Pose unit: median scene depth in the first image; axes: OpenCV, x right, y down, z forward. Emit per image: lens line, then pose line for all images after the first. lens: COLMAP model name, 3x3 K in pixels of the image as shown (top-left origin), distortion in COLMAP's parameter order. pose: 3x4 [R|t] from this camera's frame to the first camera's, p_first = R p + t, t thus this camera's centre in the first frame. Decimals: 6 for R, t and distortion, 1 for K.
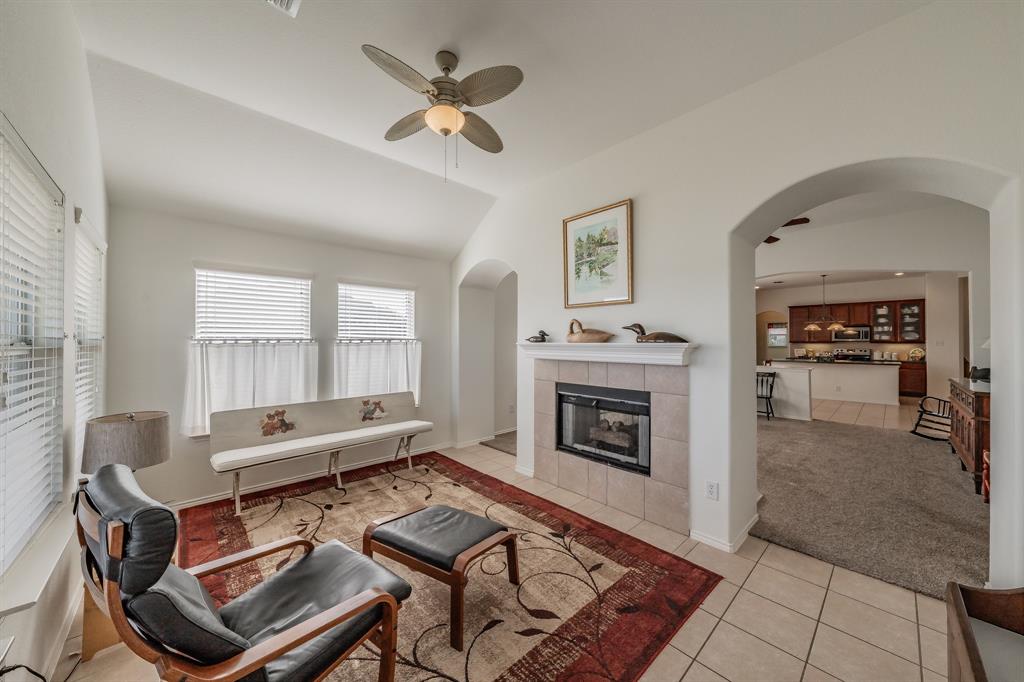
lens RADIAL K [[353.5, 0, 513.9], [0, 353.5, 336.6], [0, 0, 1]] dist [-0.001070, 0.000017]
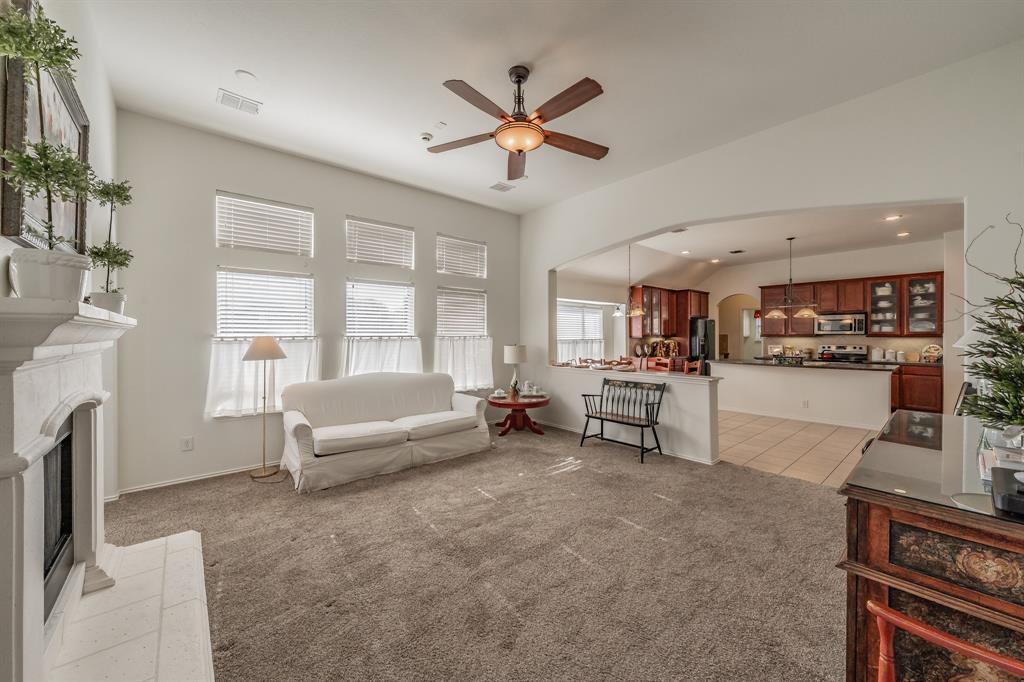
lens RADIAL K [[377.3, 0, 522.6], [0, 377.3, 335.9], [0, 0, 1]] dist [-0.000935, 0.000043]
pose [[0.999115, -0.000802, -0.042055, 0.378177], [0.001419, 0.999892, 0.014629, 0.004455], [0.042039, -0.014676, 0.999008, 0.237077]]
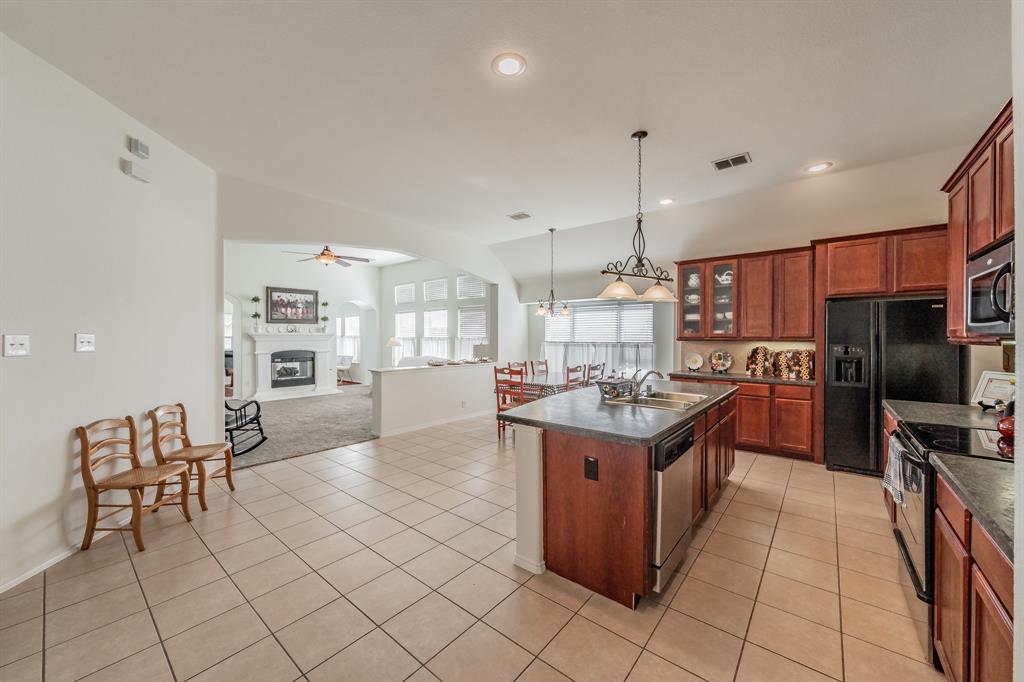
lens RADIAL K [[377.3, 0, 519.3], [0, 377.3, 340.0], [0, 0, 1]] dist [-0.000935, 0.000043]
pose [[0.143716, 0.007034, -0.989594, 1.168498], [0.011698, 0.999893, 0.008806, 0.011584], [0.989550, -0.012842, 0.143618, 0.809278]]
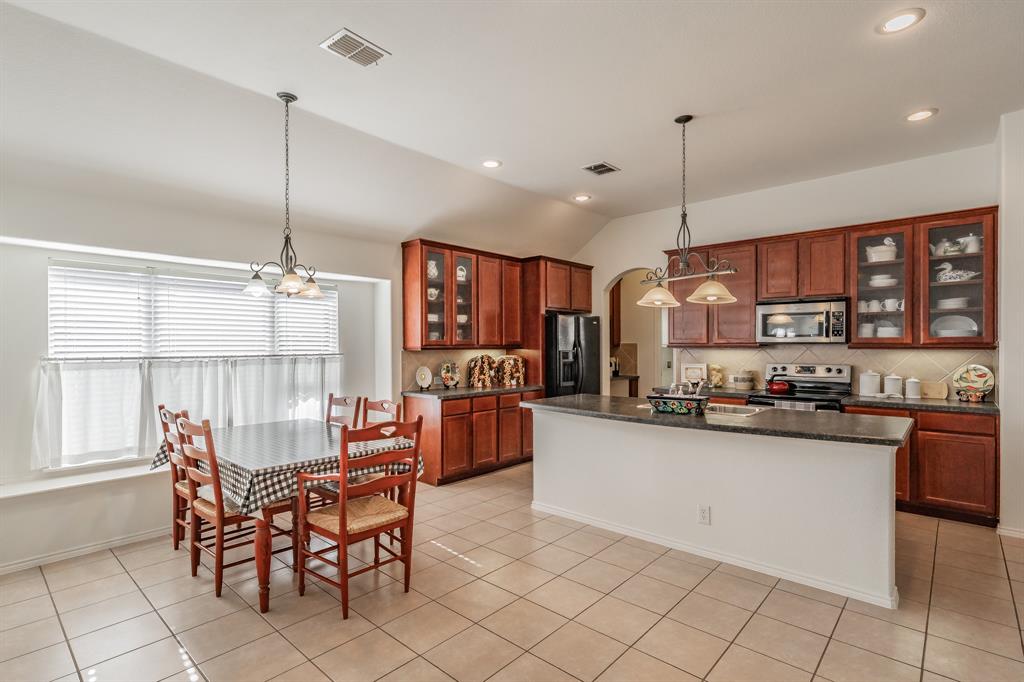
lens RADIAL K [[490.8, 0, 525.2], [0, 490.8, 345.8], [0, 0, 1]] dist [0.005147, -0.000560]
pose [[0.995980, -0.002378, 0.089539, 0.687474], [0.001073, 0.999893, 0.014620, 0.008569], [-0.089564, -0.014465, 0.995876, 0.583057]]
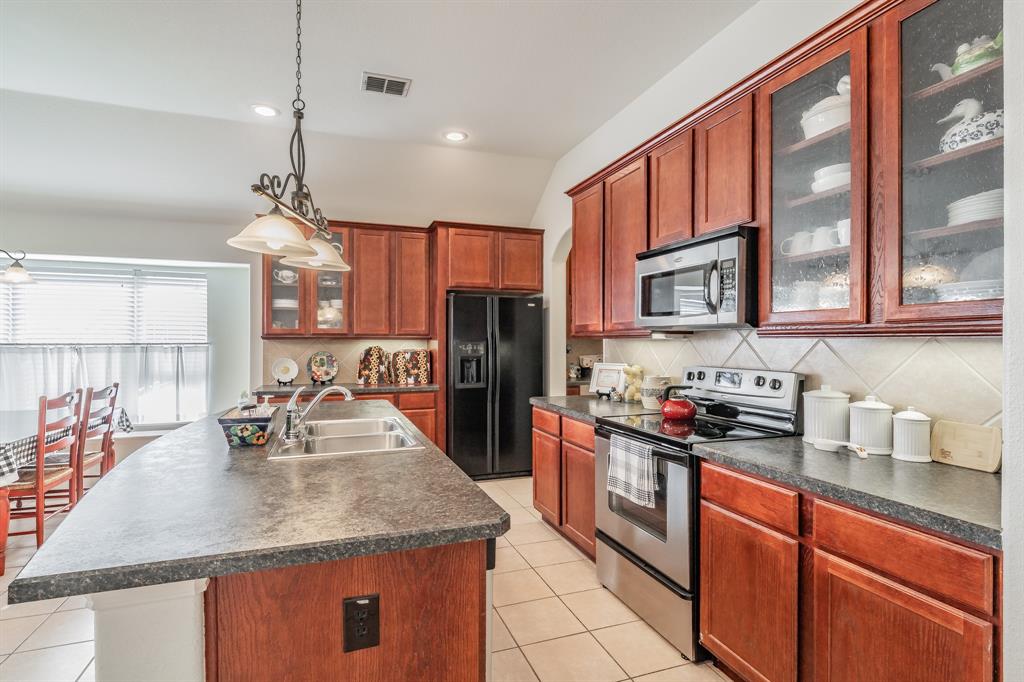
lens RADIAL K [[496.4, 0, 499.2], [0, 496.4, 340.4], [0, 0, 1]] dist [0.004549, -0.002039]
pose [[0.913349, 0.000975, -0.407175, 1.037245], [0.004144, 0.999923, 0.011690, 0.017250], [0.407155, -0.012364, 0.913275, 0.782715]]
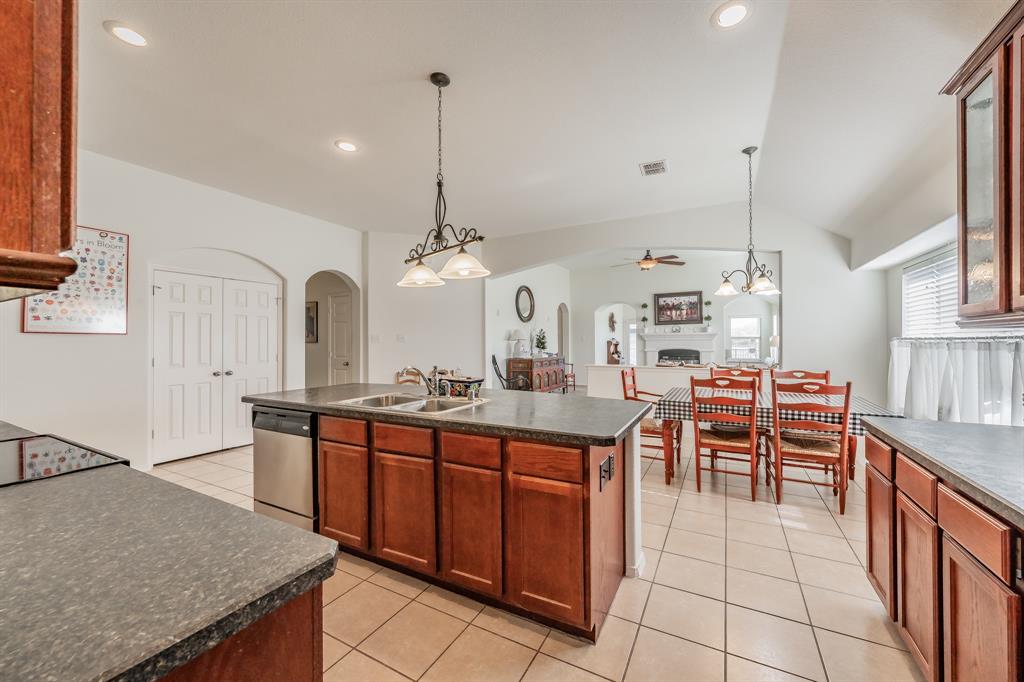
lens RADIAL K [[377.3, 0, 513.0], [0, 377.3, 338.8], [0, 0, 1]] dist [-0.000935, 0.000043]
pose [[-0.943719, 0.000492, -0.330749, 0.888499], [0.005496, 0.999884, -0.014195, 0.023693], [0.330703, -0.015214, -0.943612, 1.228212]]
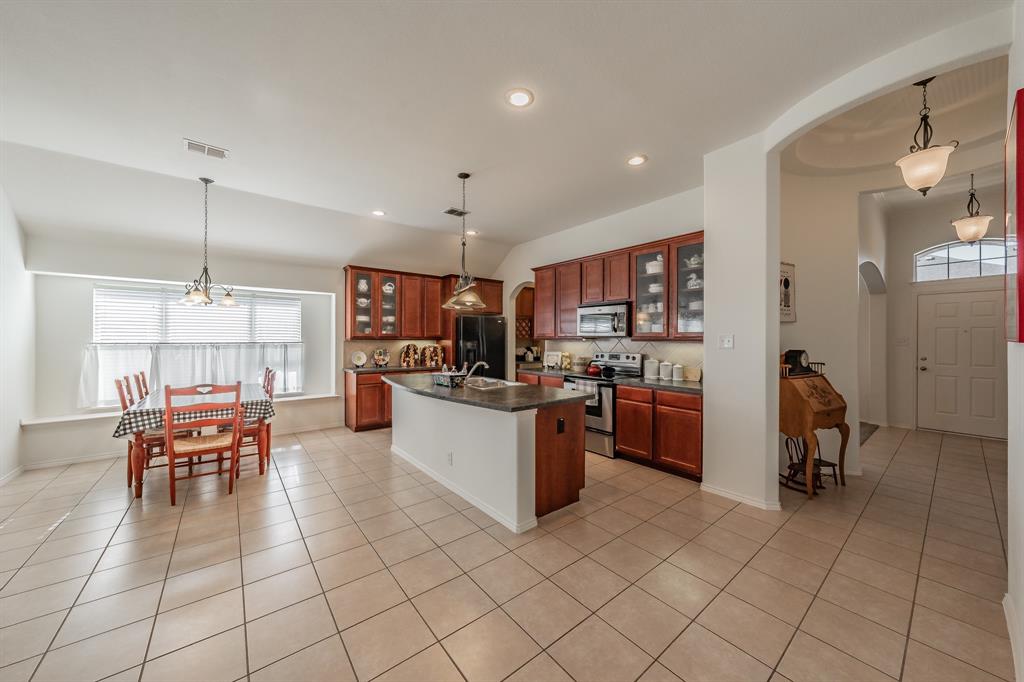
lens RADIAL K [[356.4, 0, 515.0], [0, 356.4, 338.5], [0, 0, 1]] dist [-0.001210, 0.000144]
pose [[0.997053, 0.003808, -0.076616, 0.937753], [-0.002730, 0.999896, 0.014168, 0.009520], [0.076662, -0.013918, 0.996960, 0.570392]]
